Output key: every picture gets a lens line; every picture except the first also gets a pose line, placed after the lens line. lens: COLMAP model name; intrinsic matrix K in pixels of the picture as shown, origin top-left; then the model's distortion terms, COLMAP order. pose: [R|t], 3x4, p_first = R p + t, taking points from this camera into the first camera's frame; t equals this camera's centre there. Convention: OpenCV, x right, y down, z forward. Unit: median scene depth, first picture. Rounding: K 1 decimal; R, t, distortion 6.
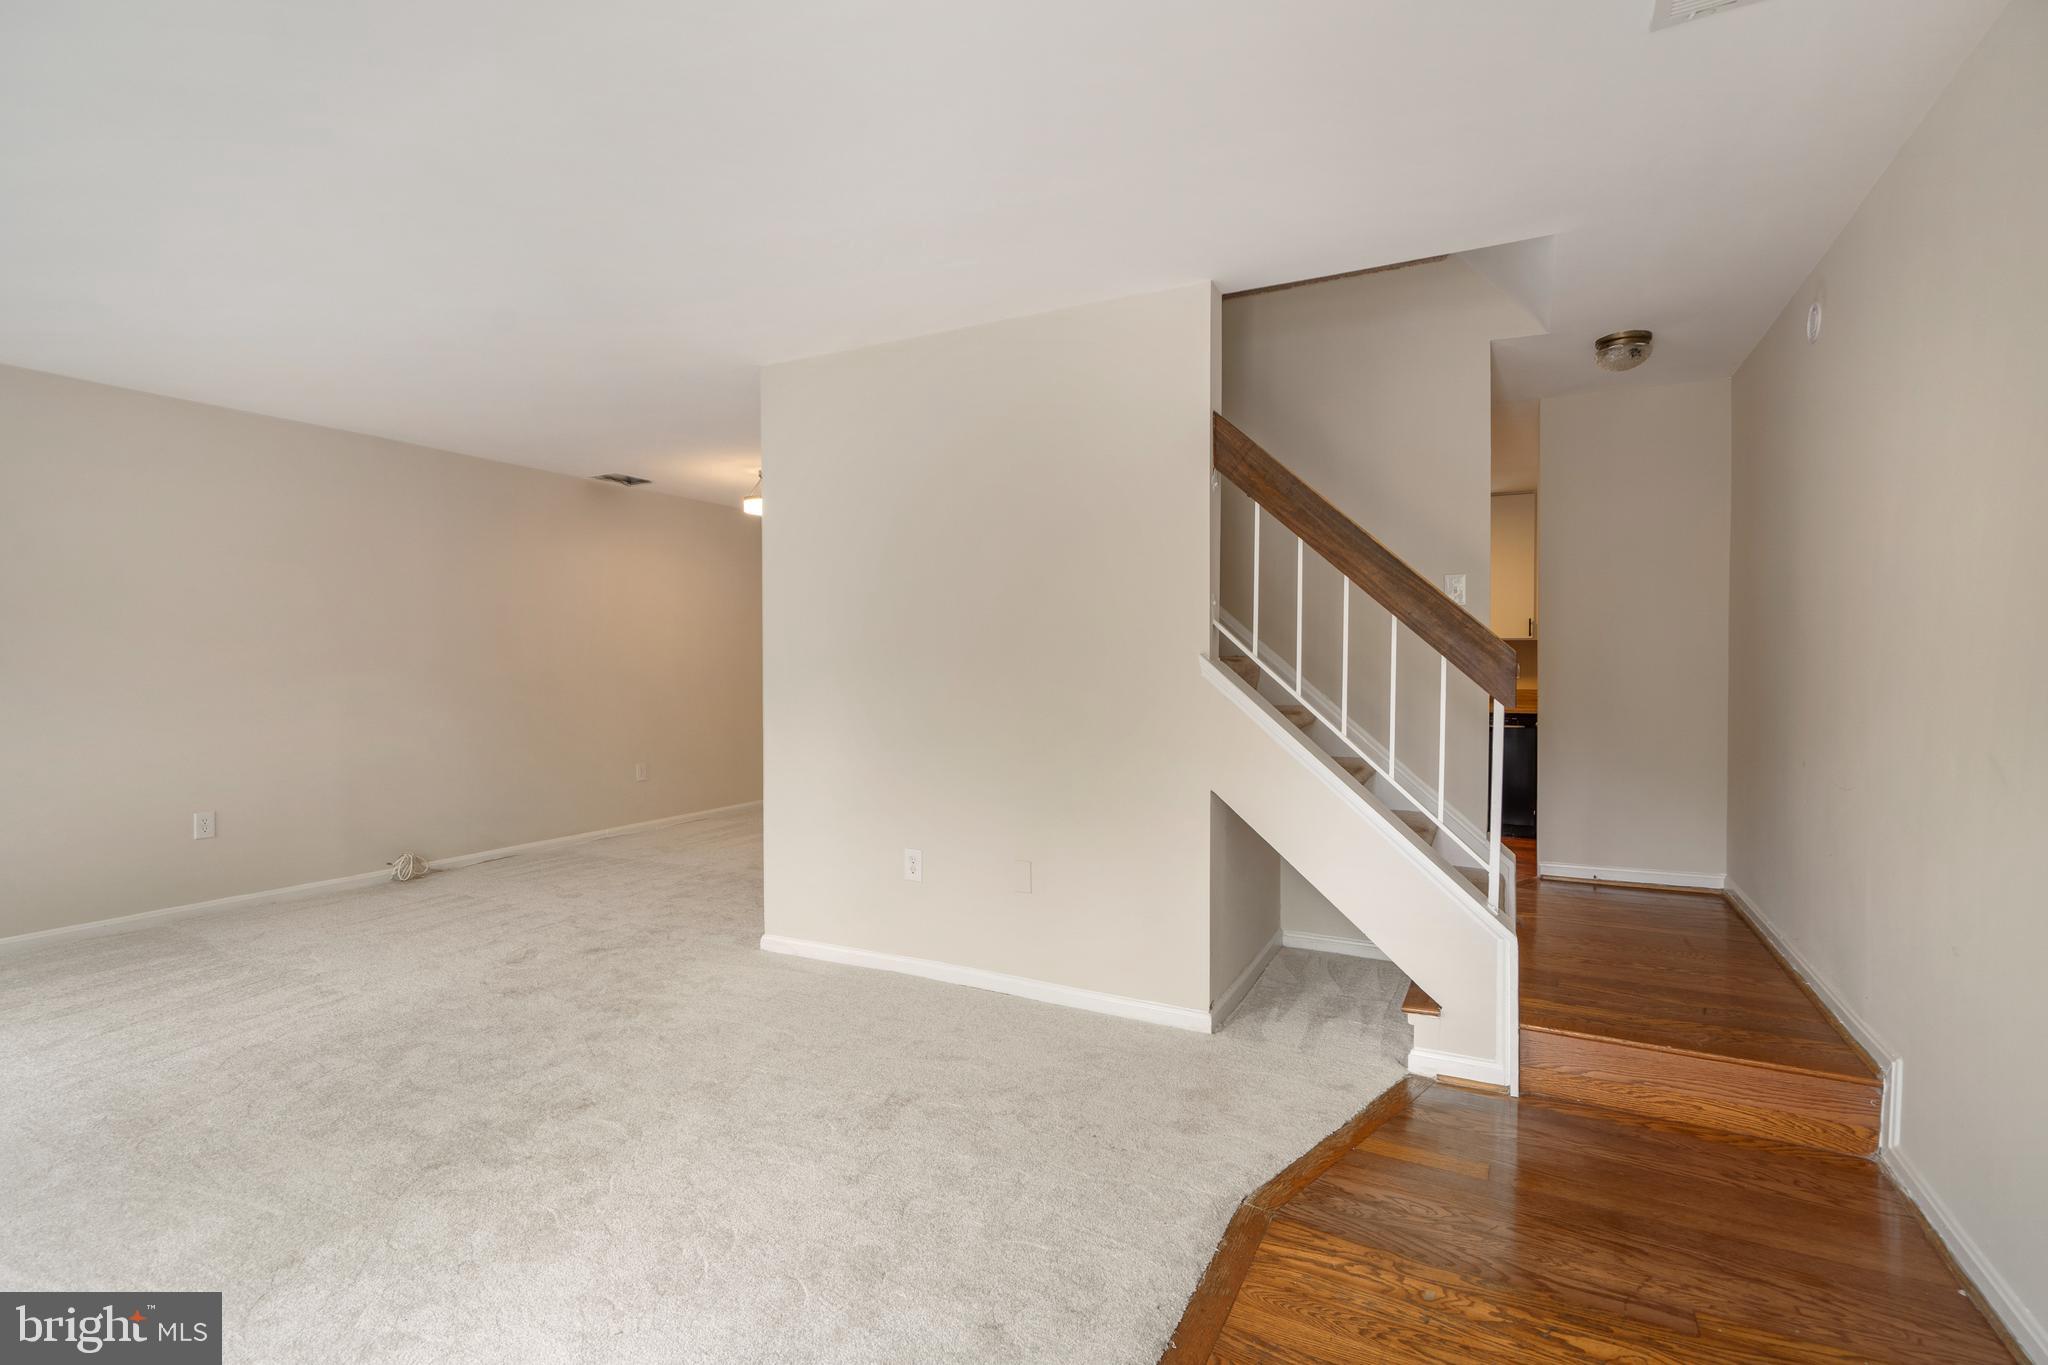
lens RADIAL K [[952.3, 0, 1015.7], [0, 952.3, 692.5], [0, 0, 1]] dist [0.002341, 0.000536]
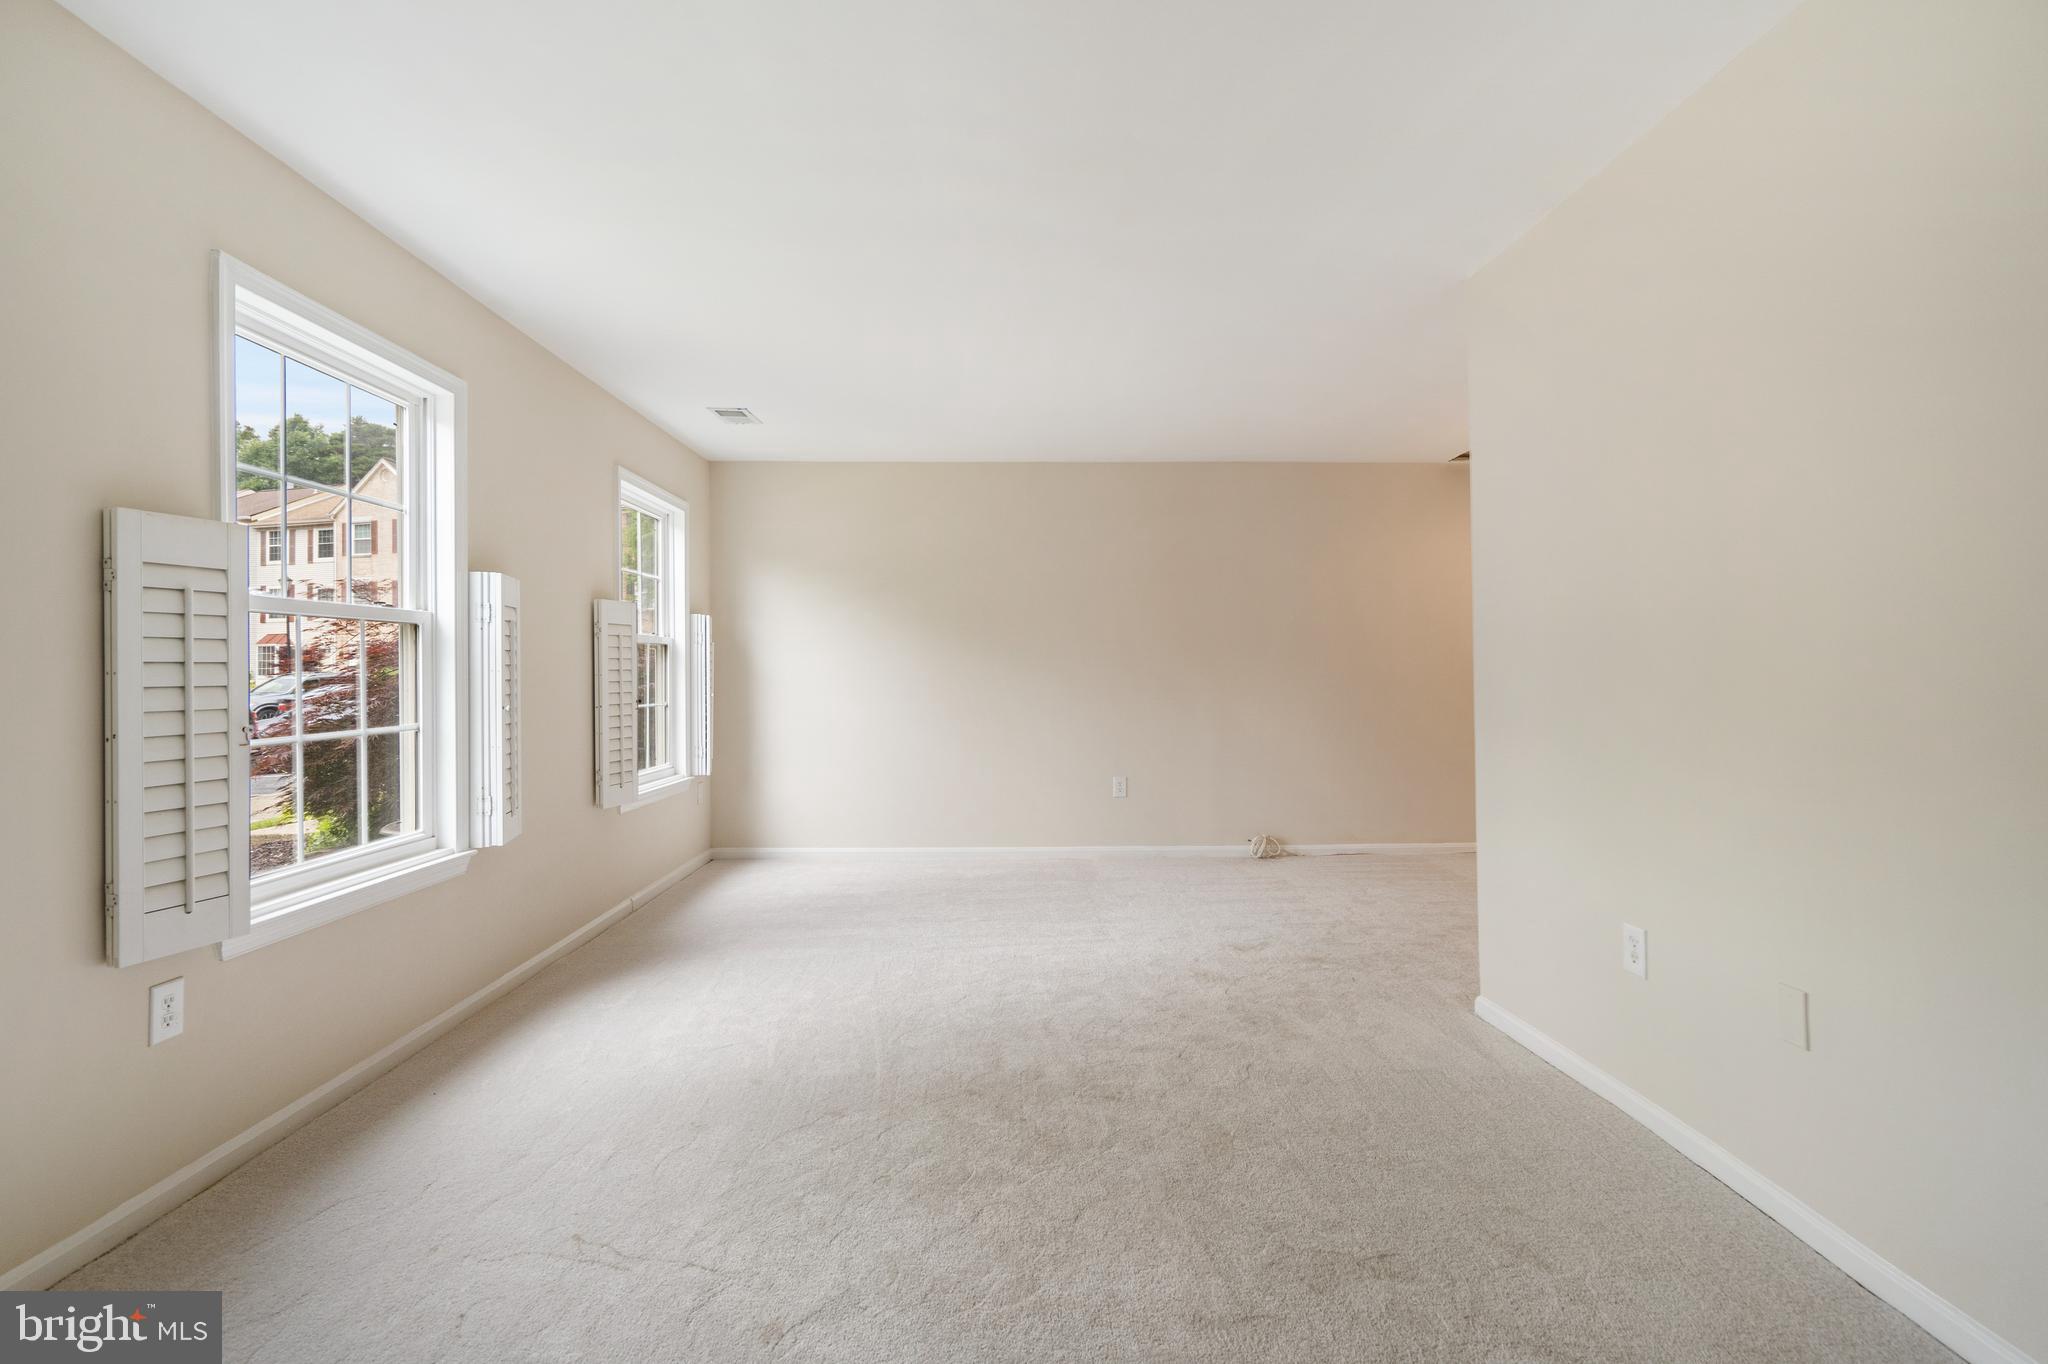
lens RADIAL K [[948.9, 0, 1021.7], [0, 948.9, 672.2], [0, 0, 1]] dist [-0.000005, -0.000068]
pose [[0.484263, -0.006412, -0.874899, 0.261909], [-0.019659, 0.999641, -0.018208, 0.011994], [0.874702, 0.026017, 0.483963, 0.319455]]
